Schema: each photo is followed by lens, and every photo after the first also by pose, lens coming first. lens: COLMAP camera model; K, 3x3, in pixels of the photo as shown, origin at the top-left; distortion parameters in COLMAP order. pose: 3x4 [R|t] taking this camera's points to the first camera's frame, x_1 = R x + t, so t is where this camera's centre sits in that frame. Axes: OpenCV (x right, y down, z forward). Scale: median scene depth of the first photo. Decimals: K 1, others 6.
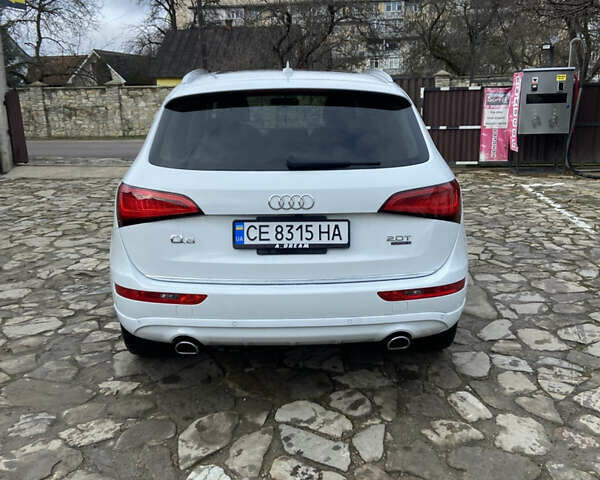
lens RADIAL K [[569.9, 0, 300.0], [0, 569.9, 240.0], [0, 0, 1]] dist [0.060015, -0.014363]
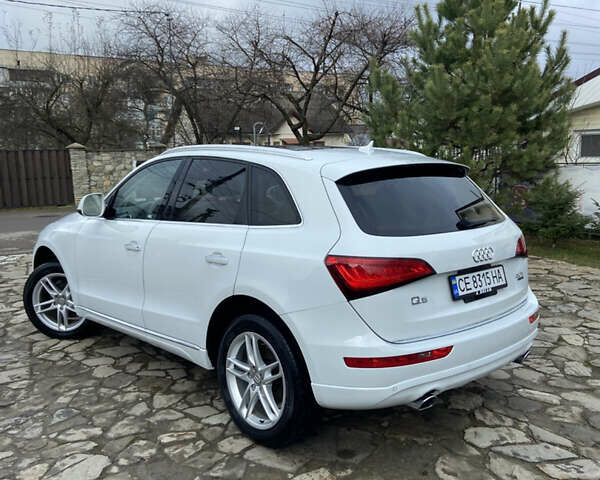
lens RADIAL K [[569.9, 0, 300.0], [0, 569.9, 240.0], [0, 0, 1]] dist [0.060015, -0.014363]
pose [[0.771452, -0.086686, 0.630356, -1.043912], [0.161866, 0.984821, -0.062665, -0.081187], [-0.615355, 0.150376, 0.773773, 0.280568]]
